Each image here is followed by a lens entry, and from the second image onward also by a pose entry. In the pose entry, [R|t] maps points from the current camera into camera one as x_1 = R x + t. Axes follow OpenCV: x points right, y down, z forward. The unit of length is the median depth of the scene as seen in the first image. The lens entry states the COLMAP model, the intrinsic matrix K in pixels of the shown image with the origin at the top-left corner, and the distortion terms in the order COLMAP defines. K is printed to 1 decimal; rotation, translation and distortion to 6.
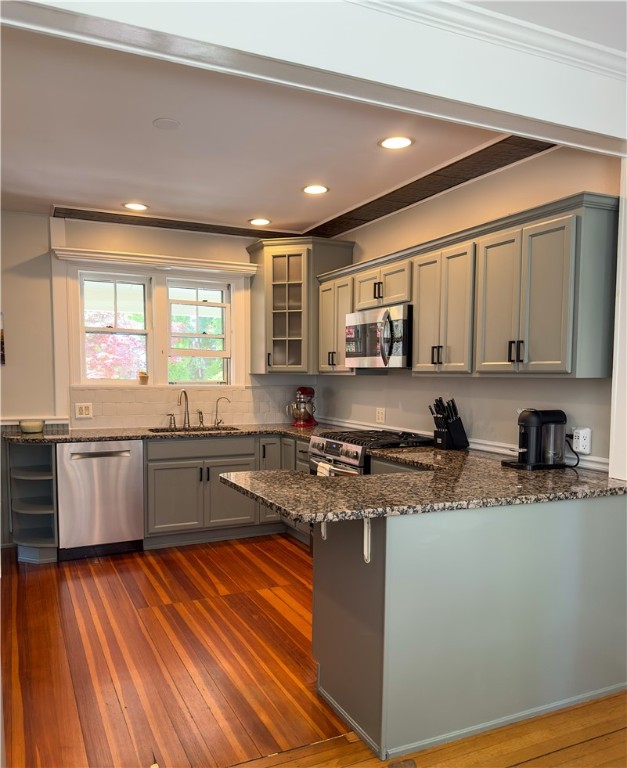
lens RADIAL K [[616.0, 0, 312.6], [0, 616.0, 420.2], [0, 0, 1]] dist [0.054608, -0.002217]
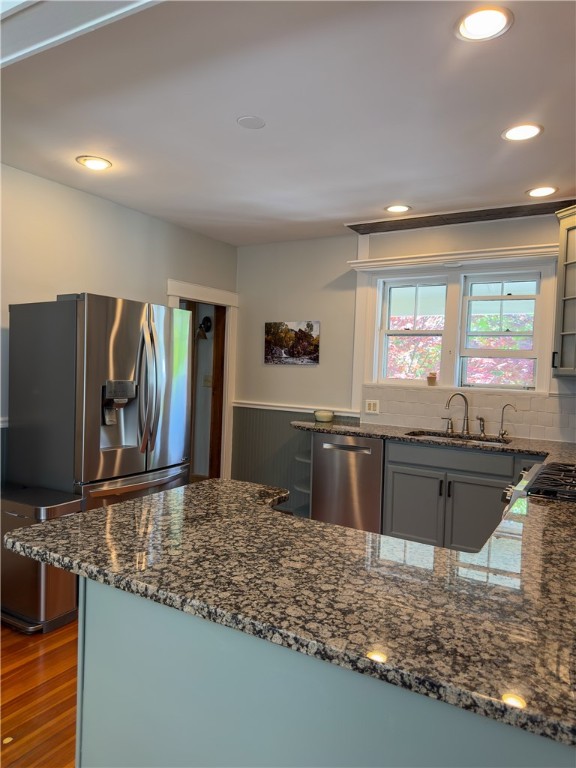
lens RADIAL K [[541.6, 0, 288.0], [0, 541.6, 384.0], [0, 0, 1]] dist [0.013012, -0.000567]
pose [[0.550203, 0.046256, -0.833749, 0.336664], [-0.089212, 0.996006, -0.003615, -0.038390], [0.830252, 0.076369, 0.552132, 0.353469]]
